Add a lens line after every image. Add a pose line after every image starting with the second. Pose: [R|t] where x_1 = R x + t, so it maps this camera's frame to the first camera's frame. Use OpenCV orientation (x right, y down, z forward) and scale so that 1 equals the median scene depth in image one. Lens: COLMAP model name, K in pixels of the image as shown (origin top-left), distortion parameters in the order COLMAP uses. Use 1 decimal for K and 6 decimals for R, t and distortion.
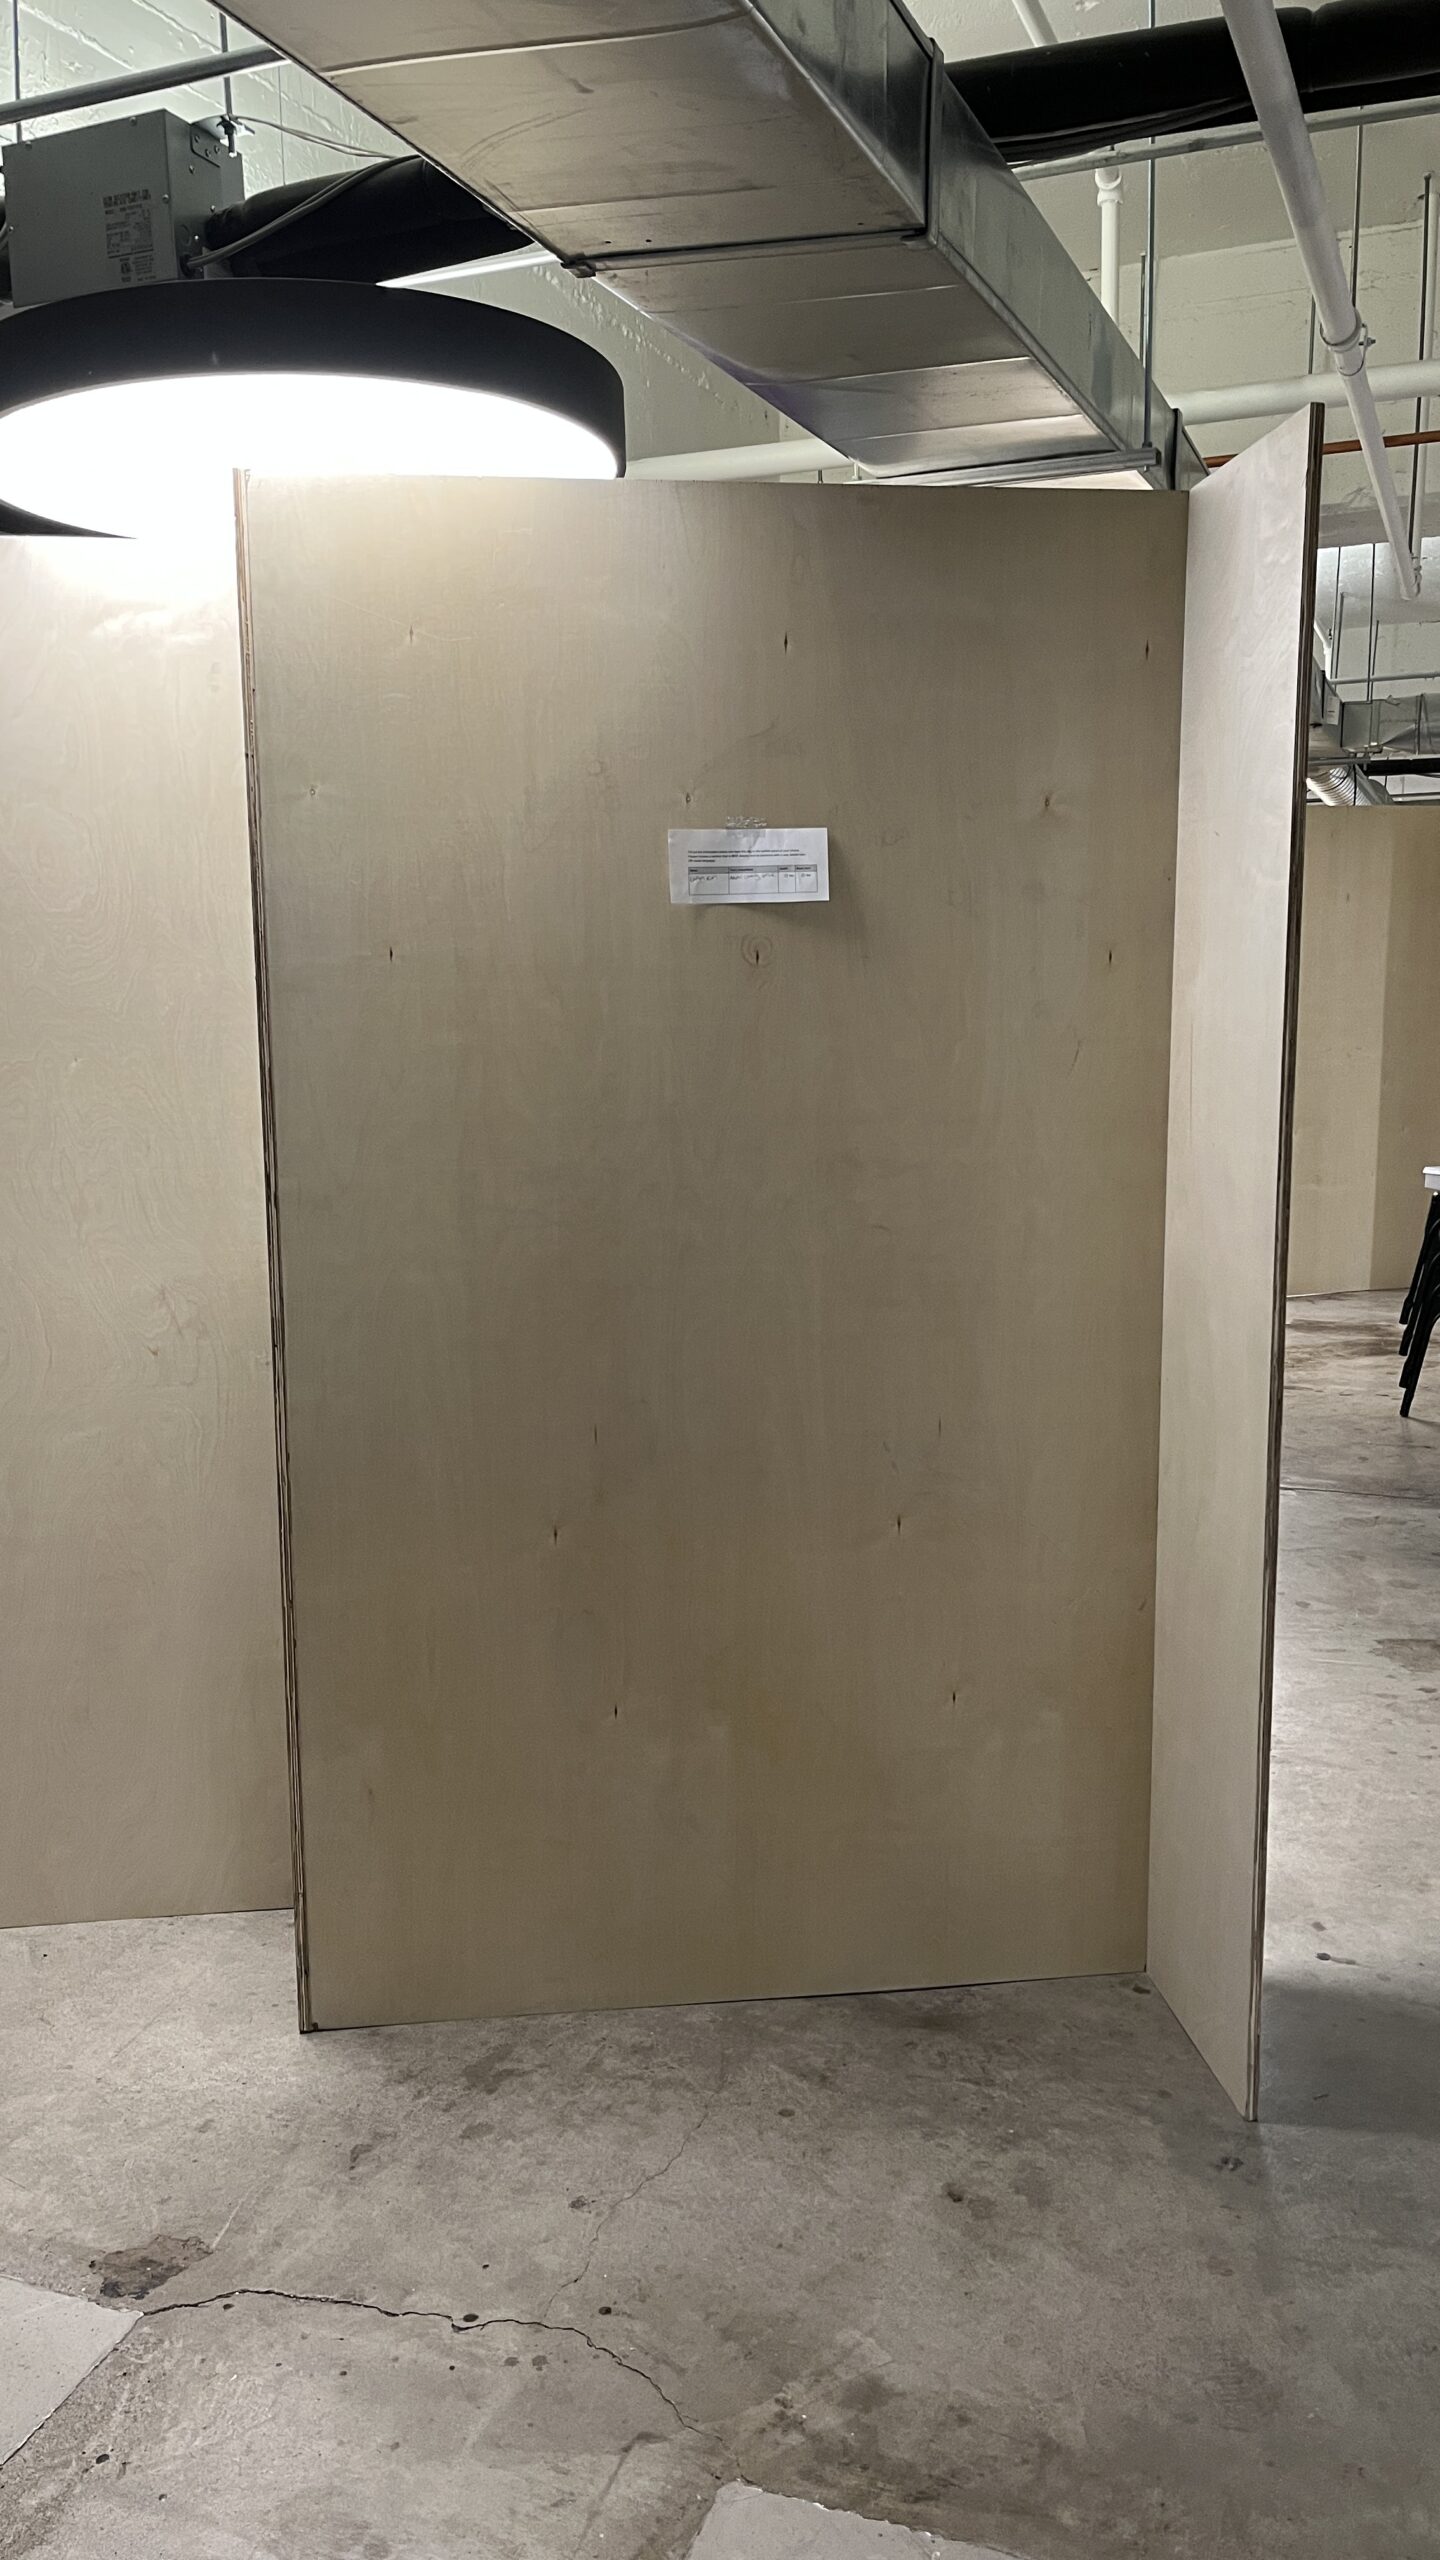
lens RADIAL K [[1847.1, 0, 720.0], [0, 1847.1, 1280.0], [0, 0, 1]] dist [0.005722, 0.001842]
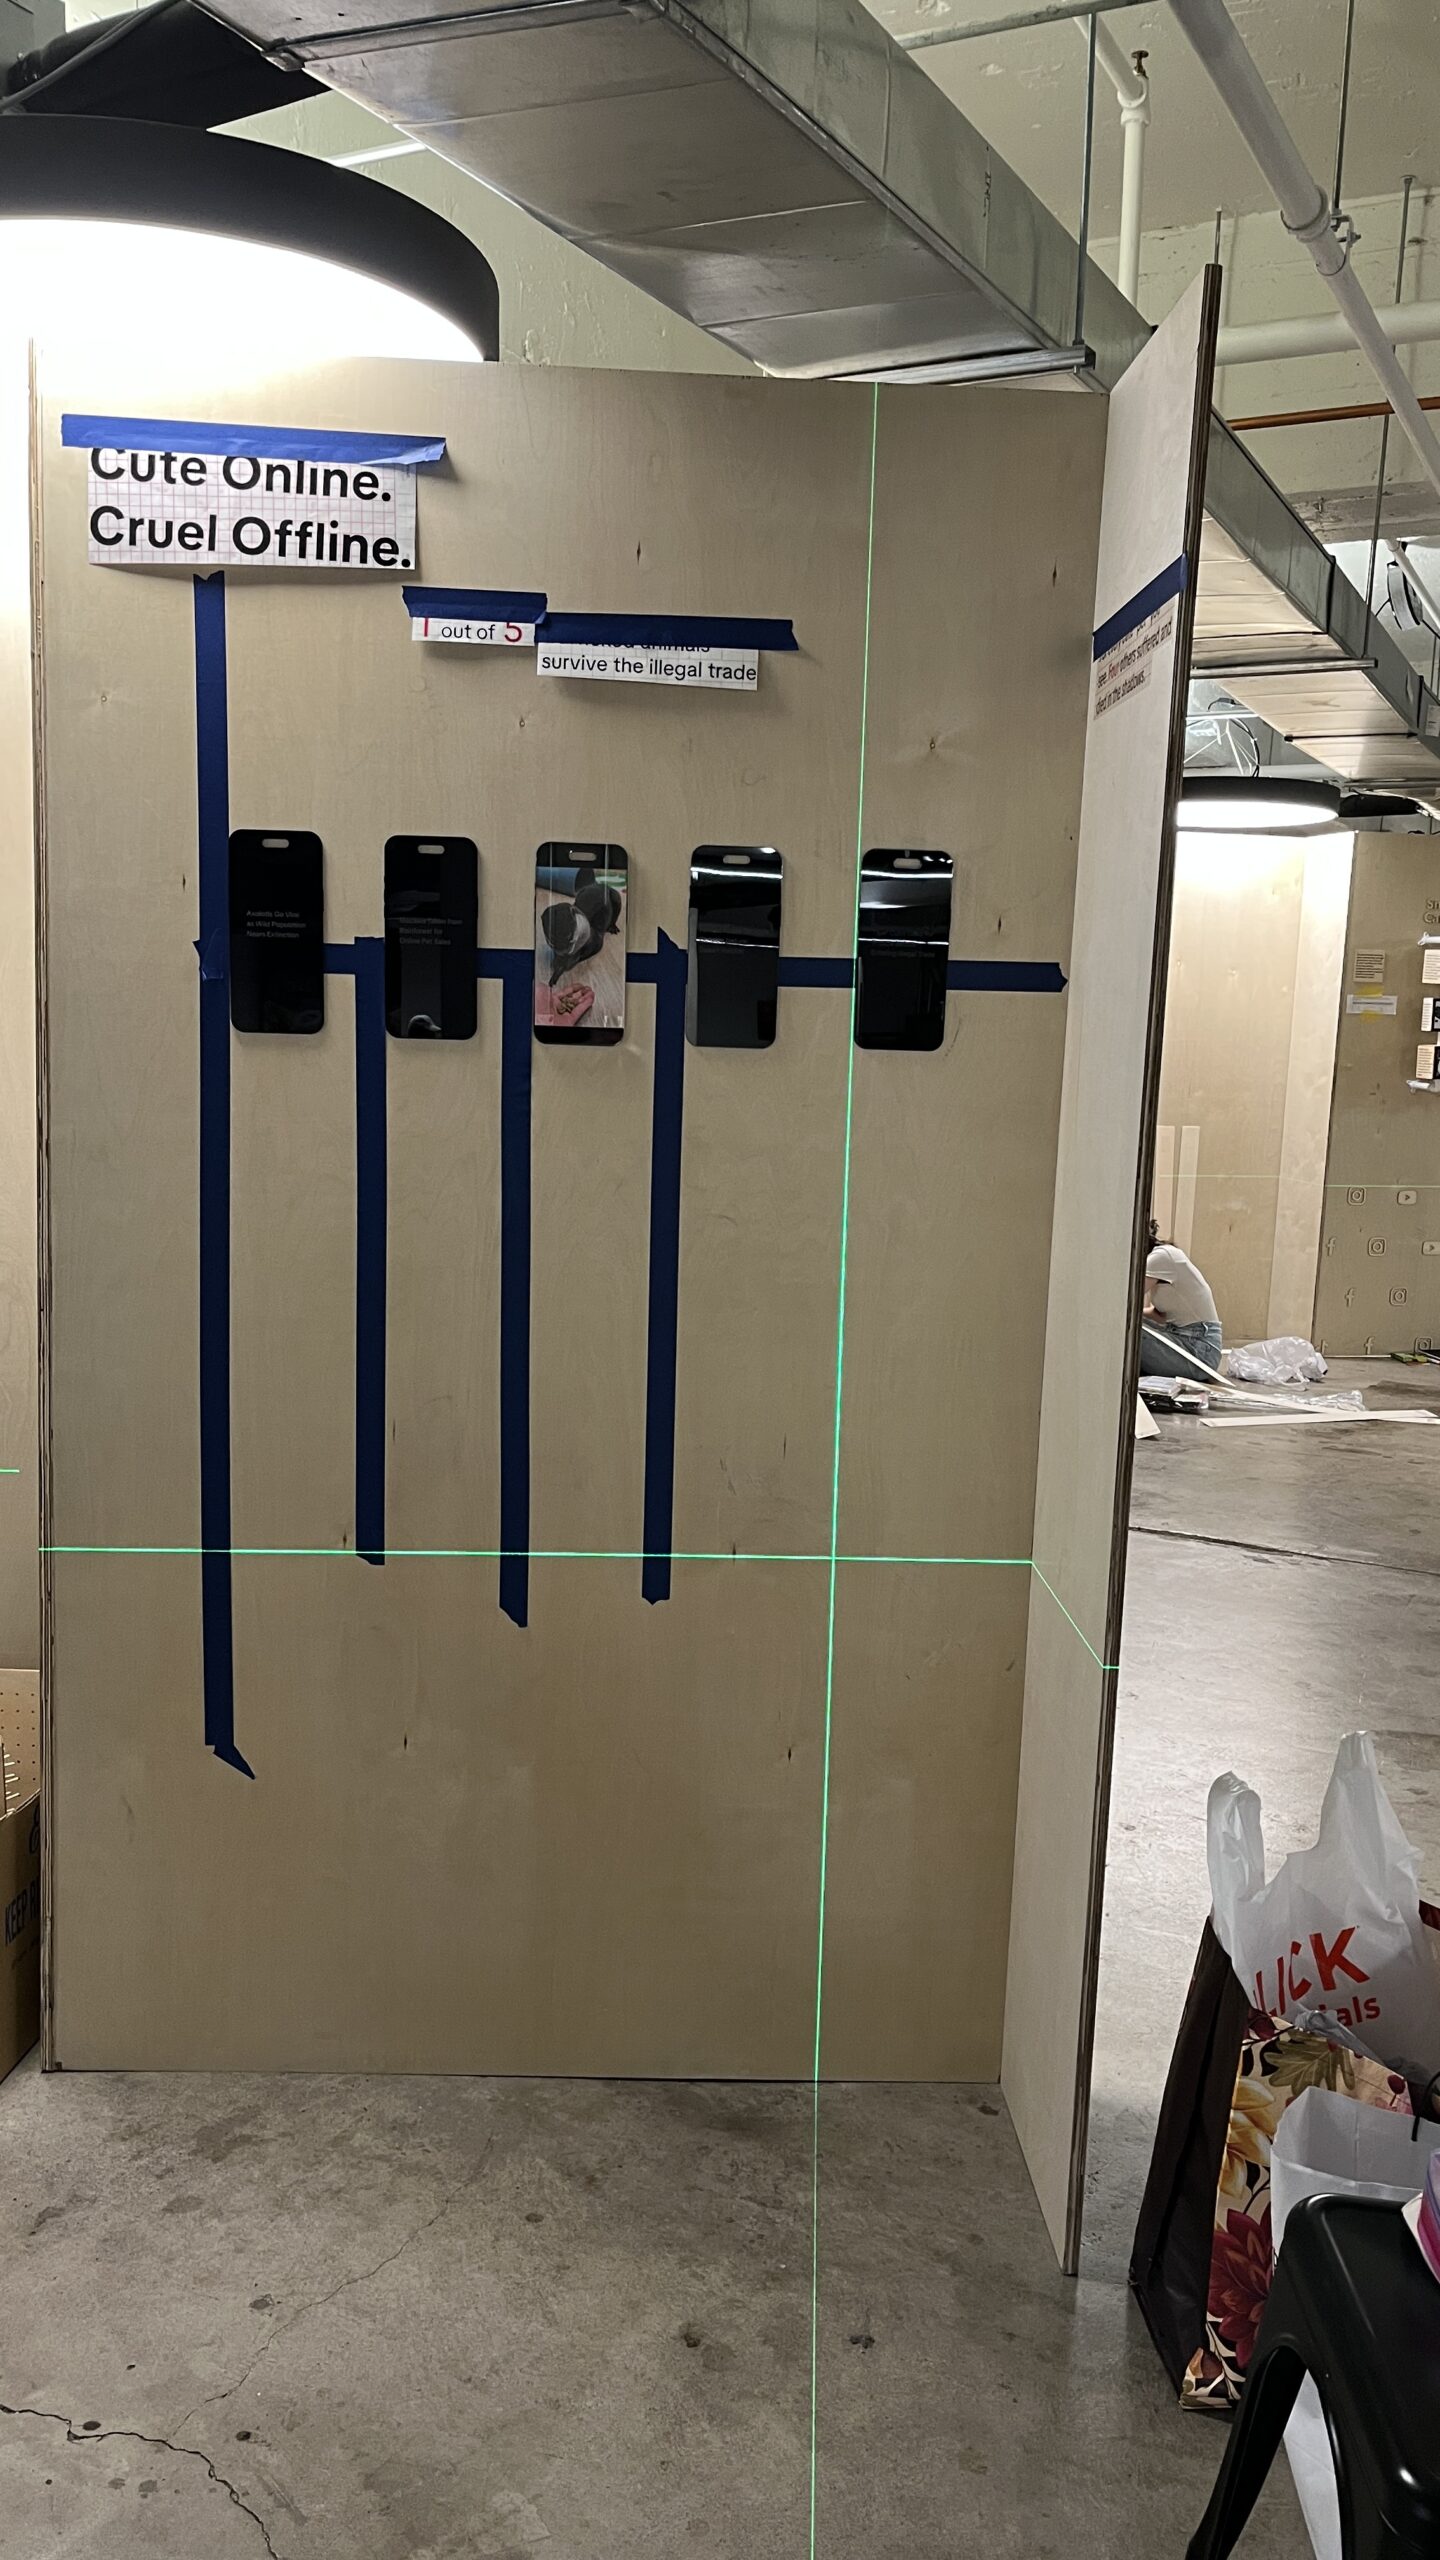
lens RADIAL K [[1826.7, 0, 733.1], [0, 1826.7, 1287.2], [0, 0, 1]] dist [0.073027, -0.103320]
pose [[0.994829, 0.058484, -0.083031, 0.175452], [-0.059764, 0.998128, -0.013006, 0.016848], [0.082115, 0.017901, 0.996462, 0.128234]]
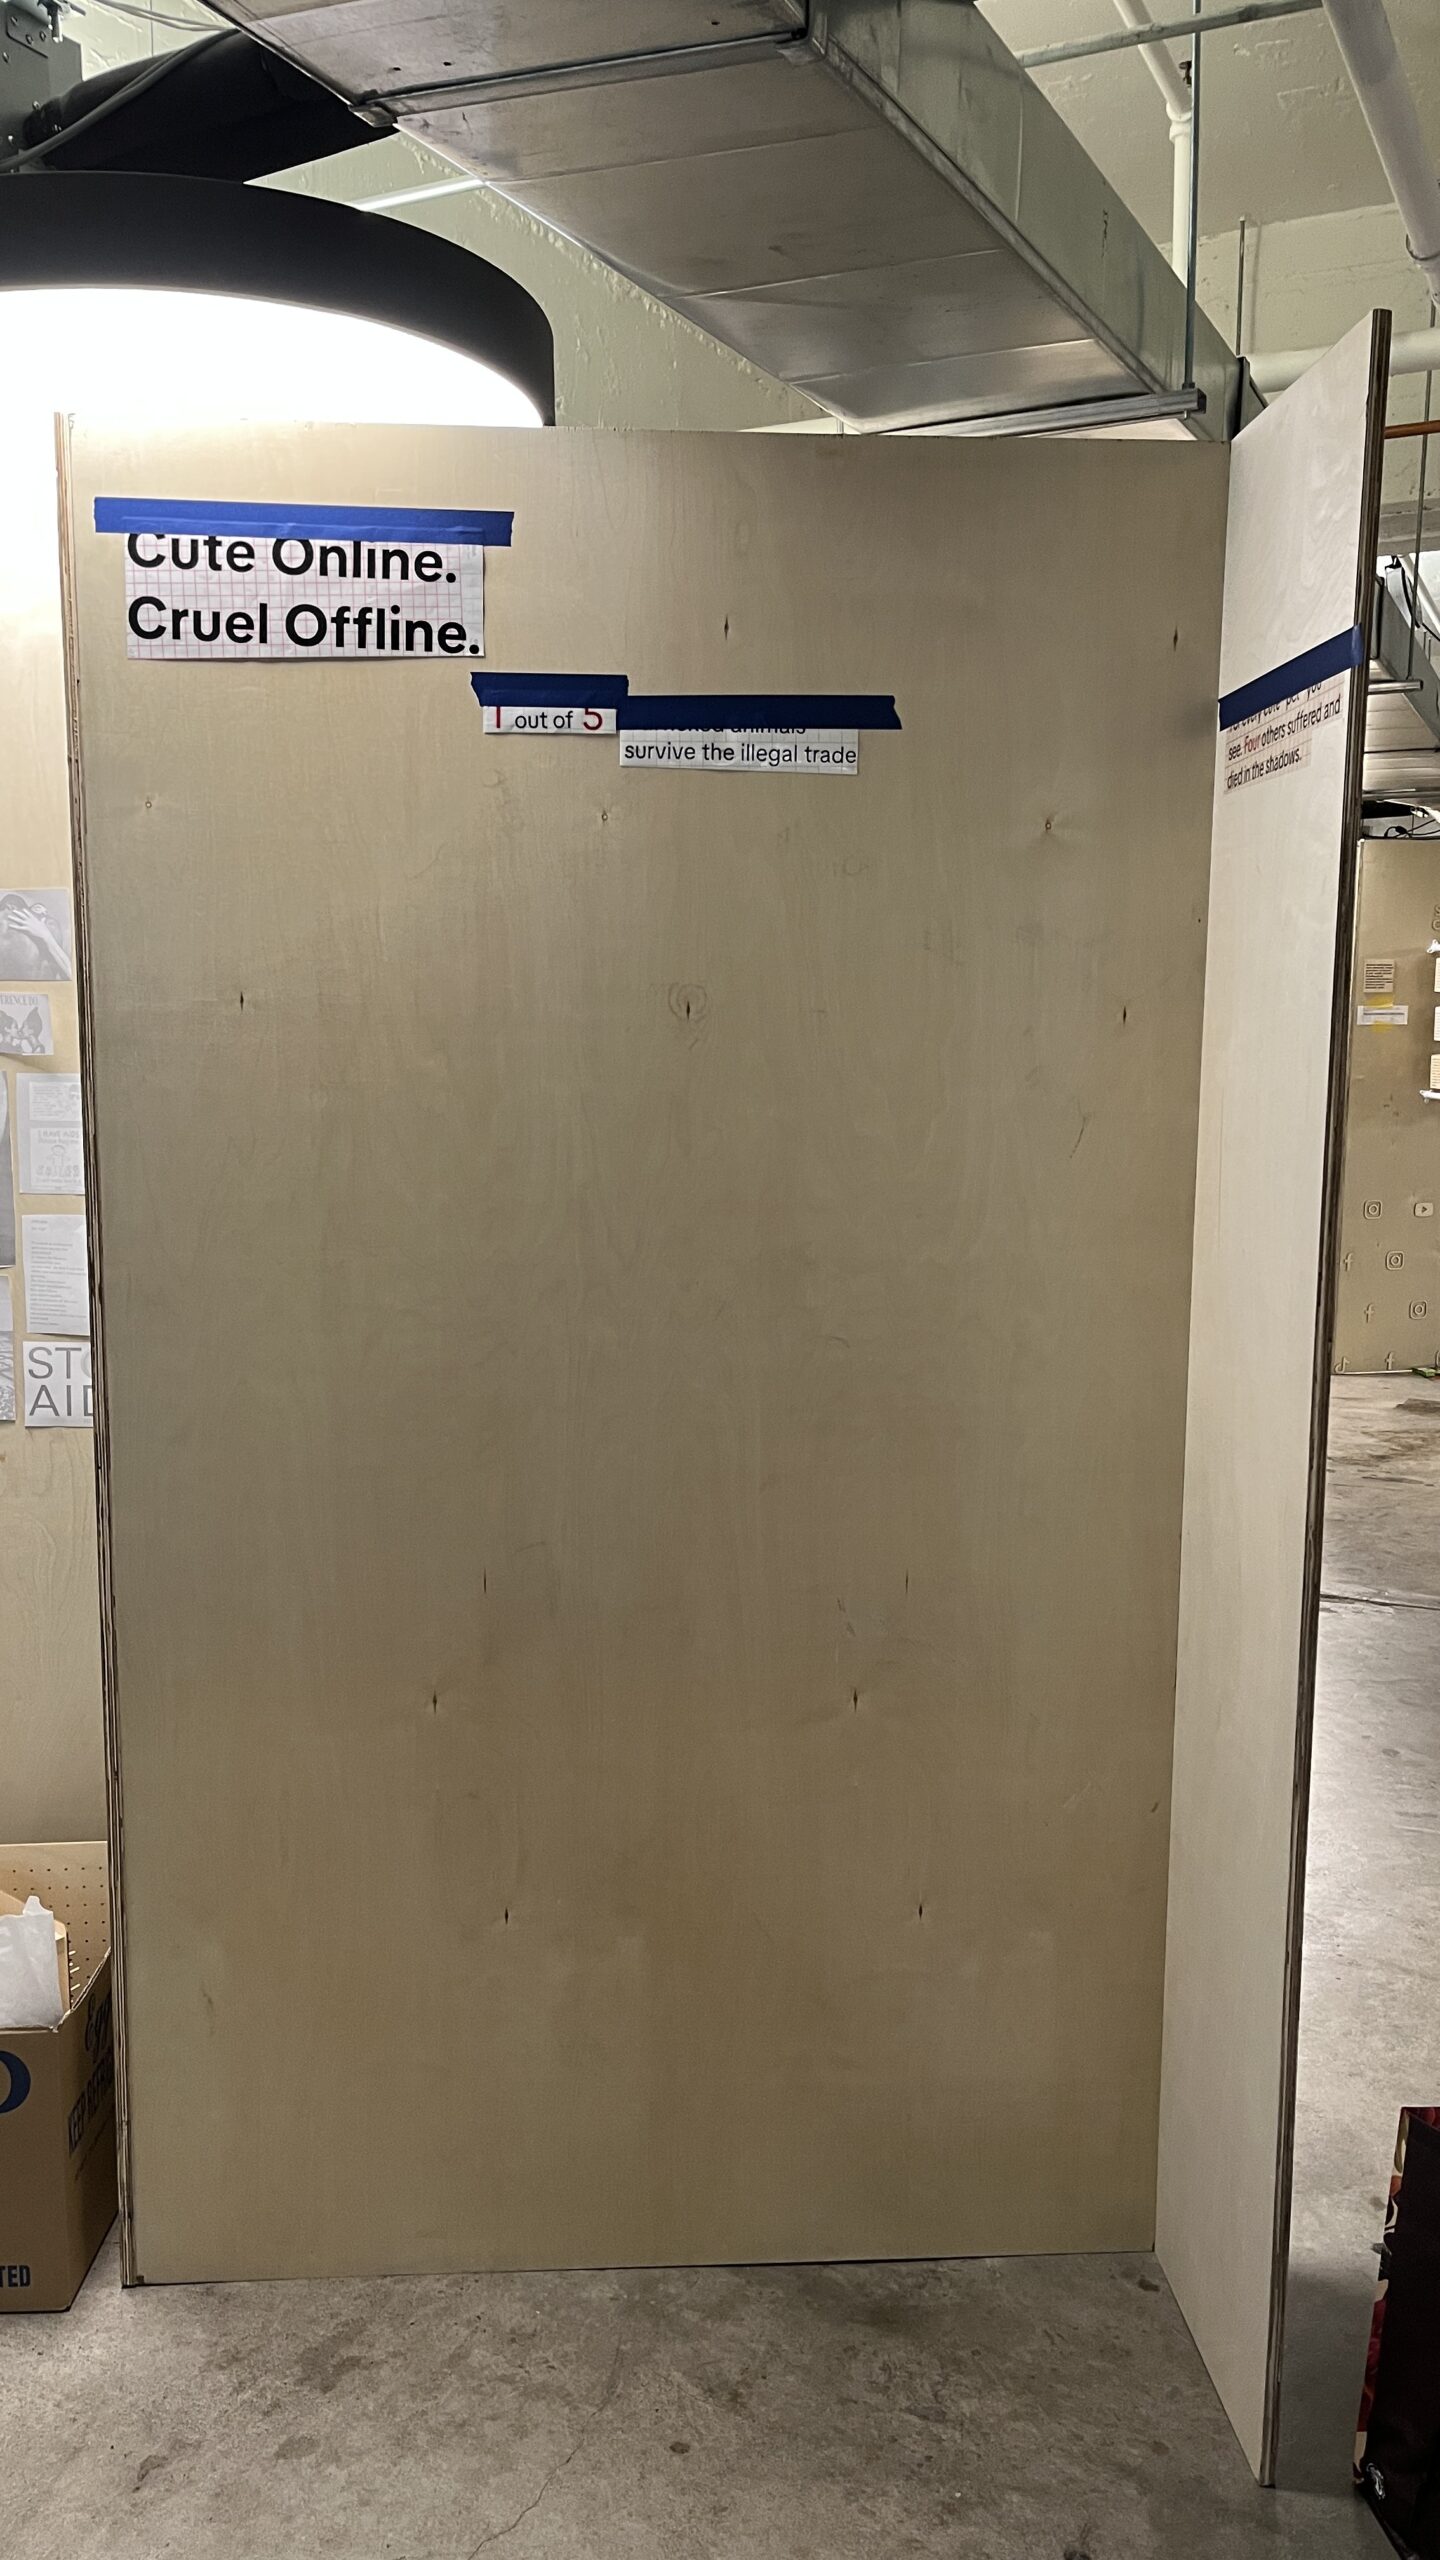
lens RADIAL K [[1819.6, 0, 724.7], [0, 1819.6, 1284.9], [0, 0, 1]] dist [0.079320, -0.110042]
pose [[0.997477, 0.023480, -0.067001, 0.096605], [-0.024430, 0.999612, -0.013386, -0.043211], [0.066660, 0.014989, 0.997663, 0.194130]]
